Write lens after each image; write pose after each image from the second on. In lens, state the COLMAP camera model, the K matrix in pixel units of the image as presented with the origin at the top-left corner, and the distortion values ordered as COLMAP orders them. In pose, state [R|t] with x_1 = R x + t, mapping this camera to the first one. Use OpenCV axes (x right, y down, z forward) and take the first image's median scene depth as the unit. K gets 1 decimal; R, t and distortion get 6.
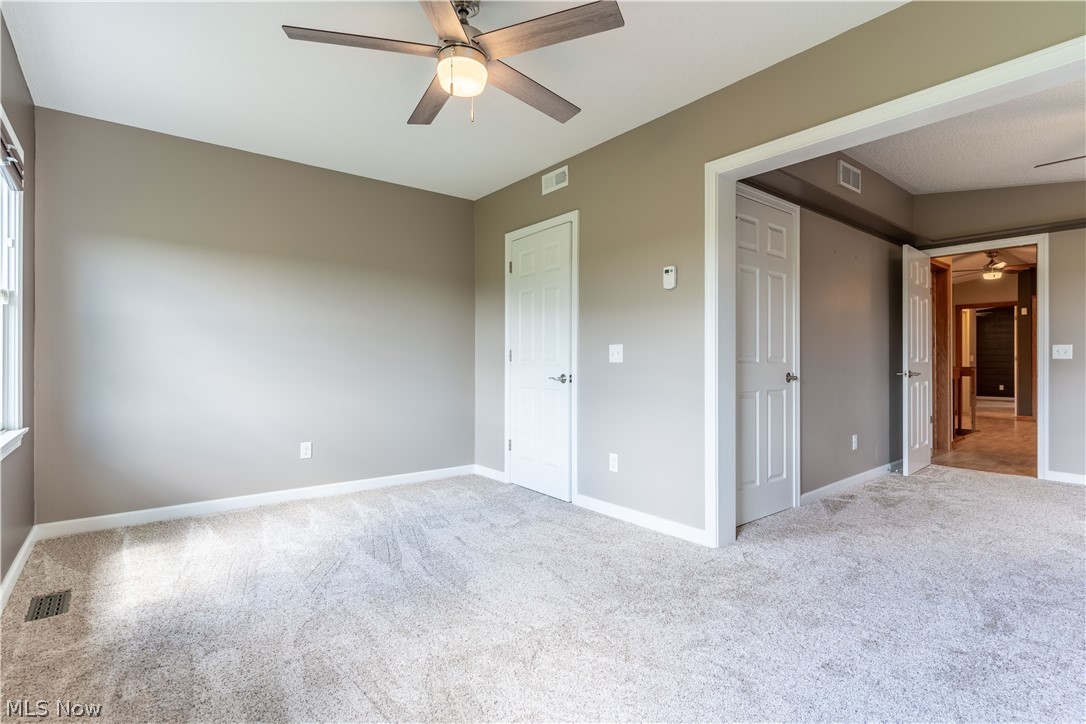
lens RADIAL K [[521.4, 0, 539.0], [0, 521.4, 356.6], [0, 0, 1]] dist [-0.000701, 0.002236]
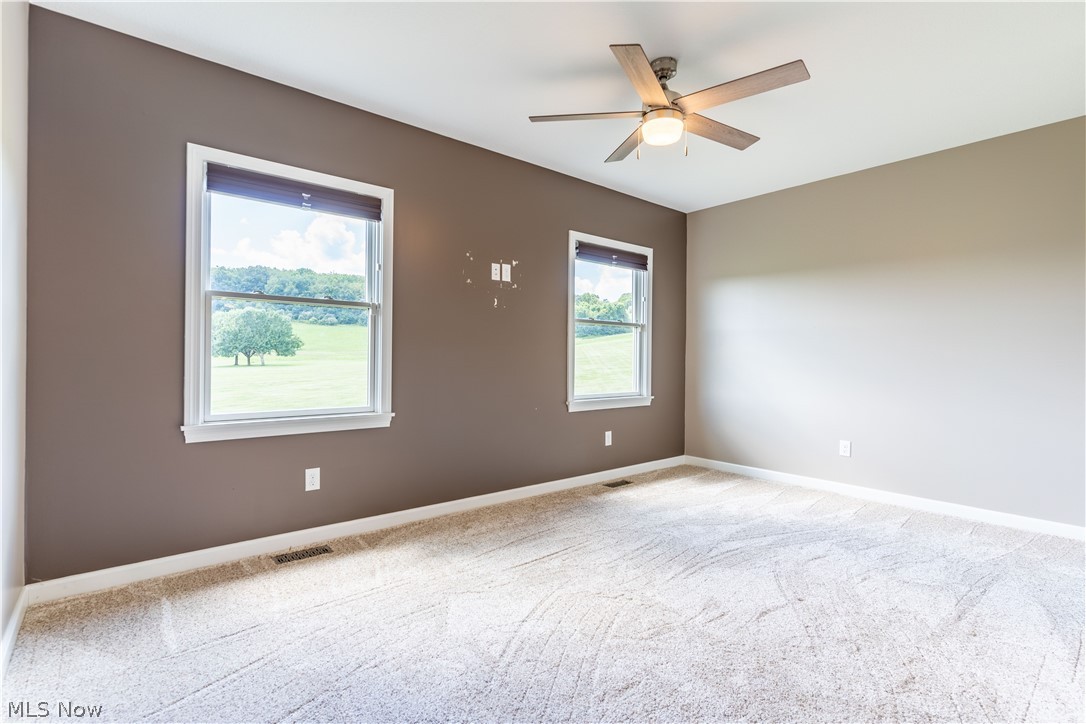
lens RADIAL K [[521.4, 0, 543.5], [0, 521.4, 362.4], [0, 0, 1]] dist [-0.000701, 0.002236]
pose [[0.016399, 0.004906, -0.999853, 0.785331], [0.003337, 0.999982, 0.004961, 0.002586], [0.999860, -0.003418, 0.016382, 0.523039]]
